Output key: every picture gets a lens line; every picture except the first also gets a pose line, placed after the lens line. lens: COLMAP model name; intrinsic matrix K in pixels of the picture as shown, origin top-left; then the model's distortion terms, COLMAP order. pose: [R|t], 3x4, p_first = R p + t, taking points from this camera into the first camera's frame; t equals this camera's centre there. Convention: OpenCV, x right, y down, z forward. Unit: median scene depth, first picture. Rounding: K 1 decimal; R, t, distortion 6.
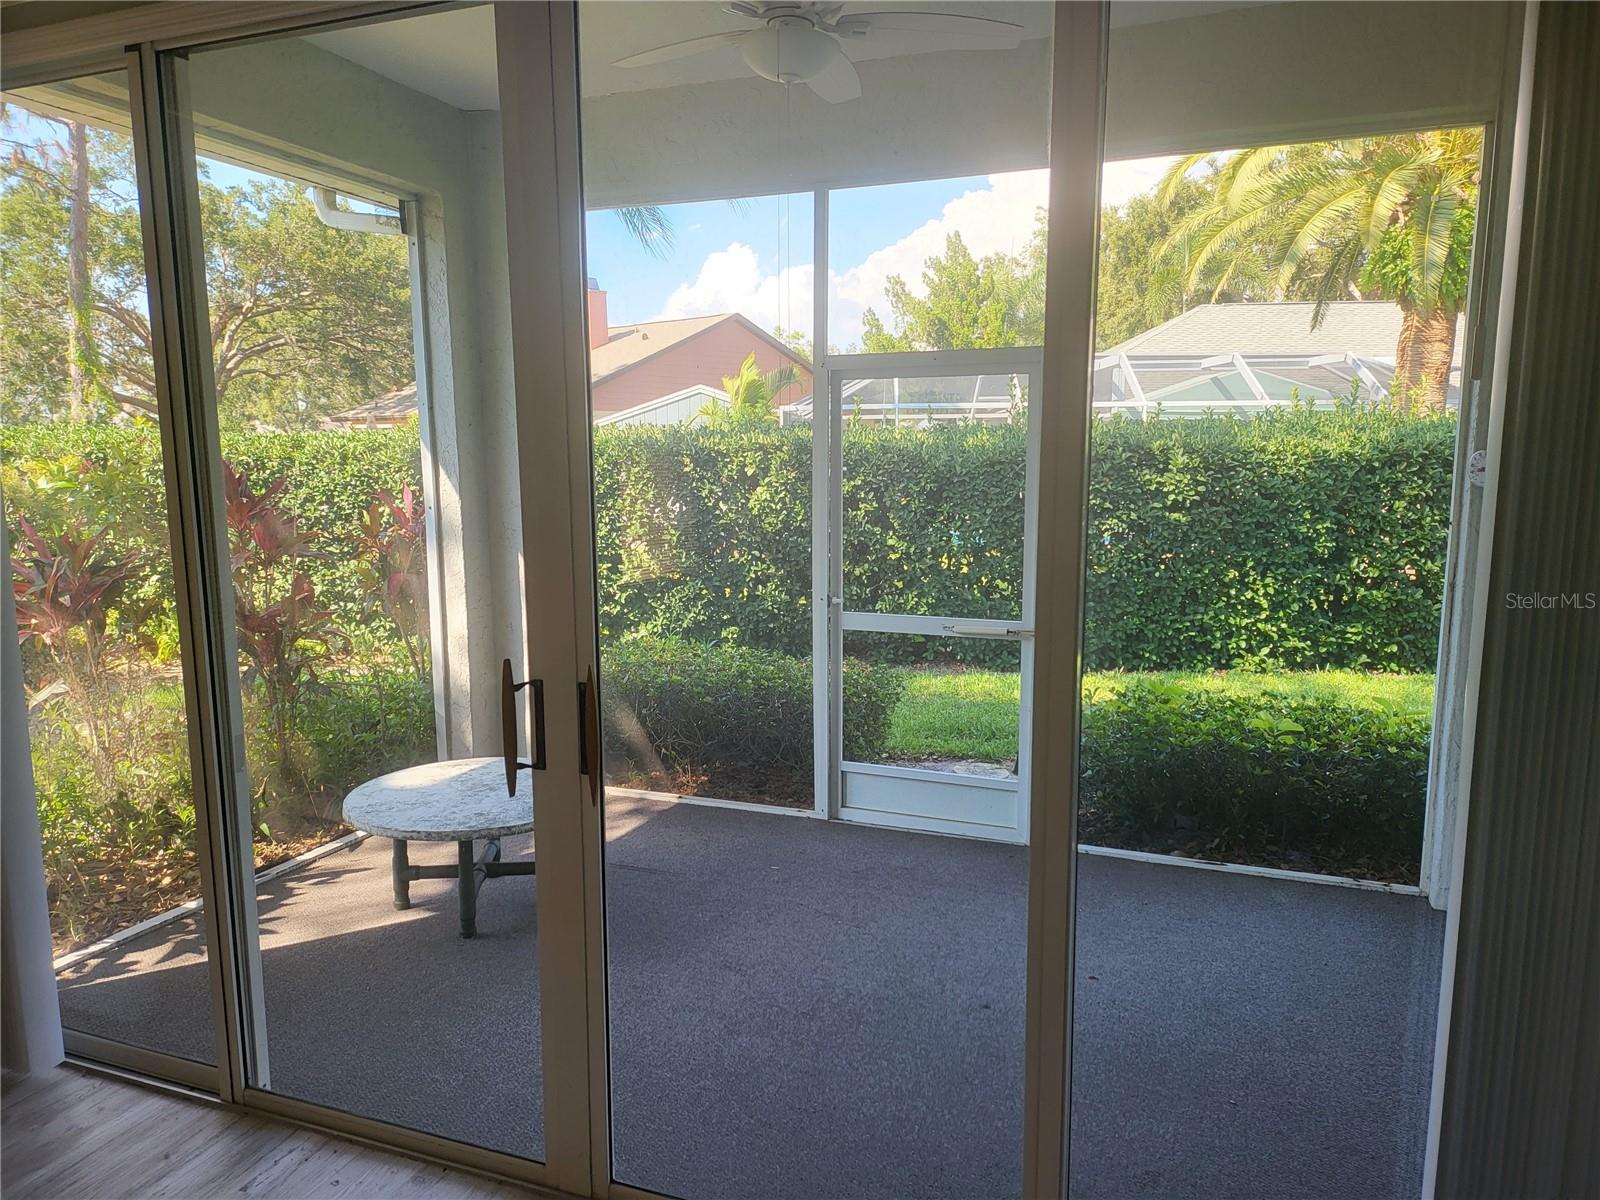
lens RADIAL K [[1113.4, 0, 800.0], [0, 1113.4, 600.0], [0, 0, 1]] dist [-0.000466, -0.000791]
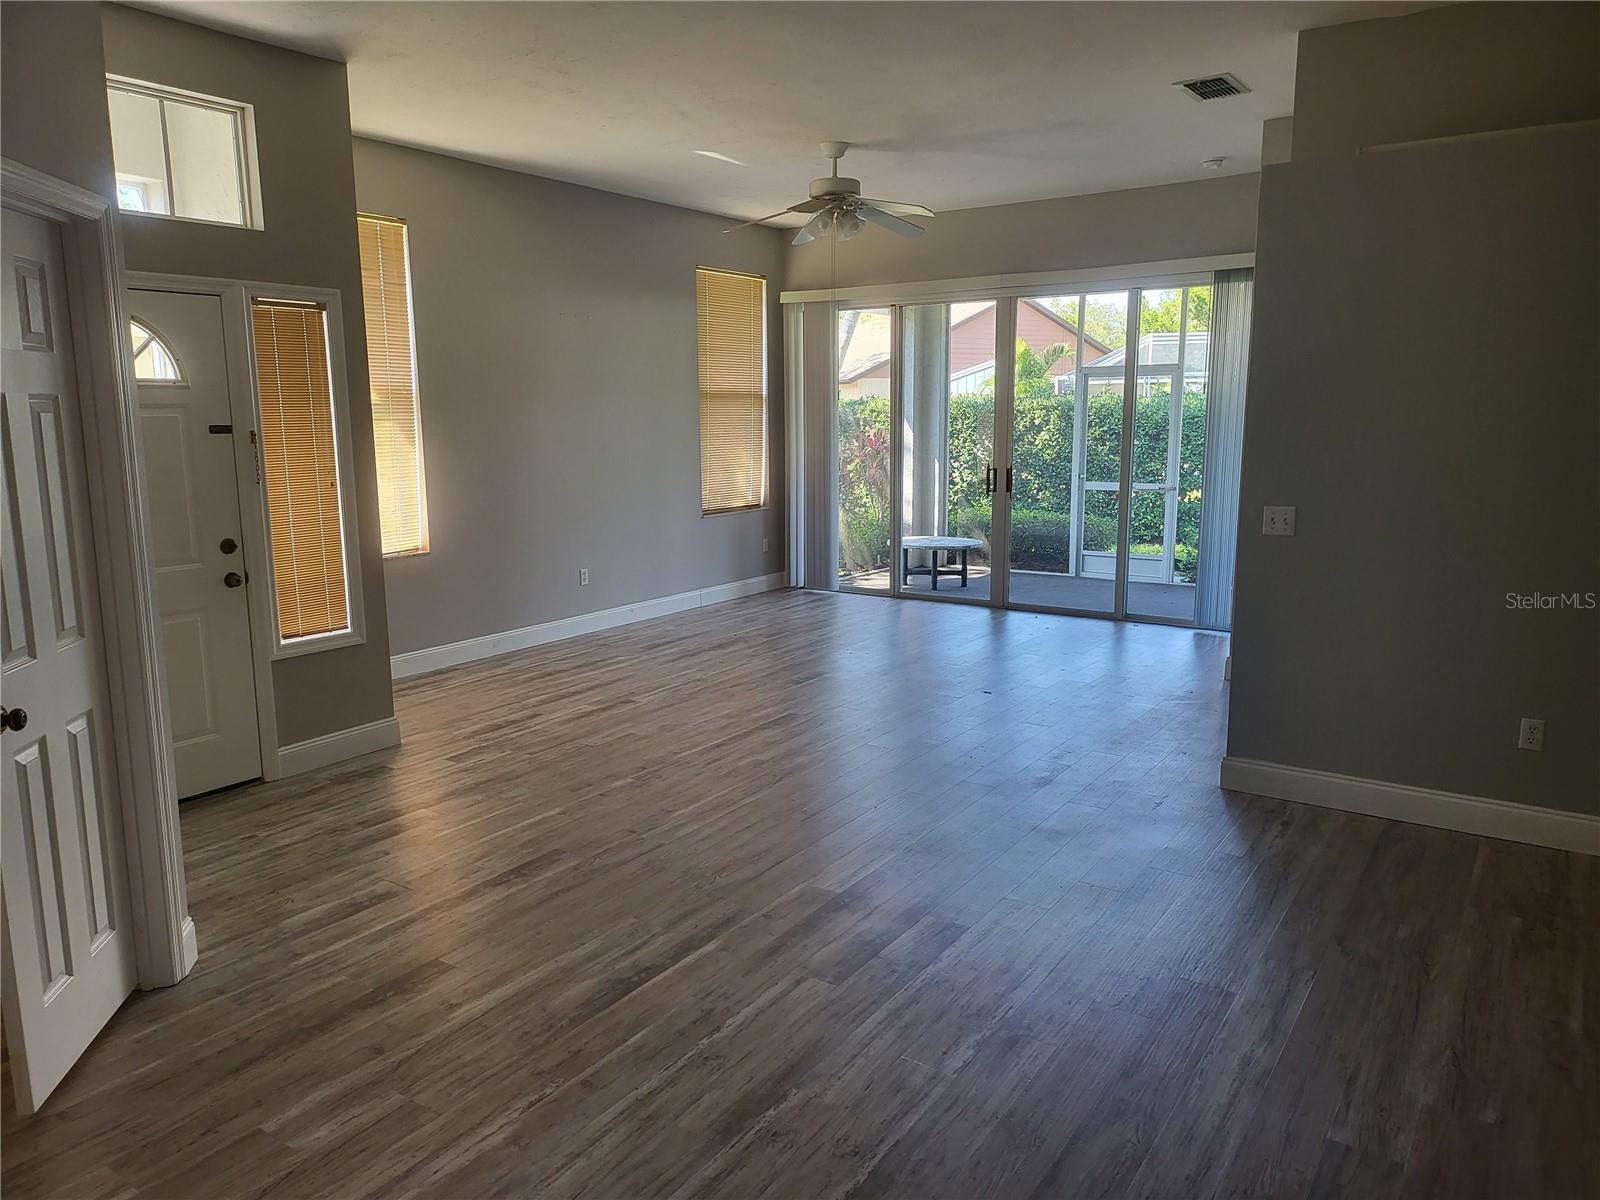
lens RADIAL K [[1112.6, 0, 775.1], [0, 1112.6, 595.0], [0, 0, 1]] dist [0.007583, 0.001551]
pose [[0.967423, 0.039032, -0.250140, 0.002538], [-0.031576, 0.998931, 0.033755, 0.121485], [0.251190, -0.024757, 0.967621, -0.878416]]
